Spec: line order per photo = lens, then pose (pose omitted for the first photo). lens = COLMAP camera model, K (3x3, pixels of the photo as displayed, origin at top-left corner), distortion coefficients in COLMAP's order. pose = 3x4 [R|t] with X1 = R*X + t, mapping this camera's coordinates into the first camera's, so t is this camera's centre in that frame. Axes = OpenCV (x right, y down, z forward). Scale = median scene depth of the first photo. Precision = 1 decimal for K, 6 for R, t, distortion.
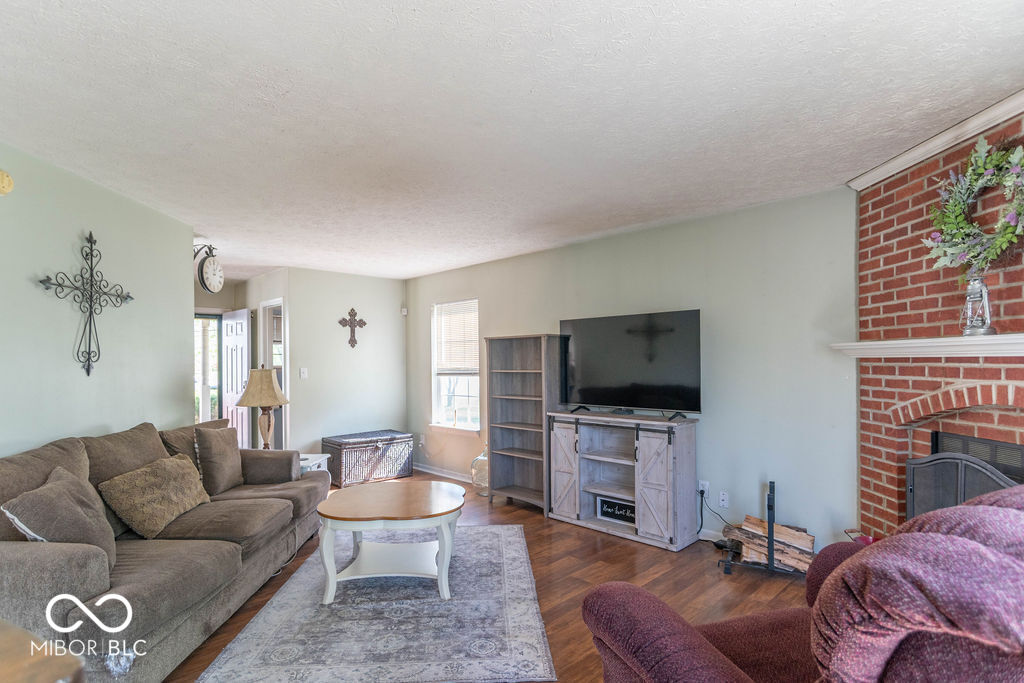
lens RADIAL K [[523.8, 0, 511.9], [0, 523.8, 360.5], [0, 0, 1]] dist [0.001897, 0.000907]
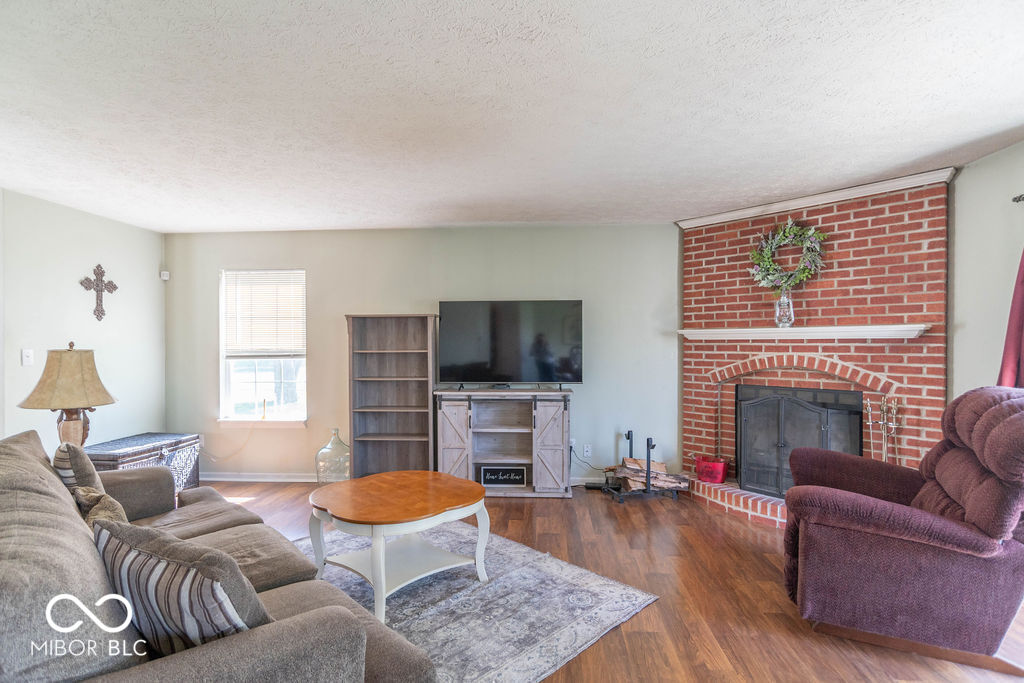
lens RADIAL K [[506.8, 0, 529.0], [0, 506.8, 344.7], [0, 0, 1]] dist [-0.003908, 0.000009]
pose [[0.744769, 0.004381, 0.667308, -0.553988], [-0.004262, 0.999989, -0.001808, 0.011302], [-0.667309, -0.001498, 0.744779, 0.188039]]
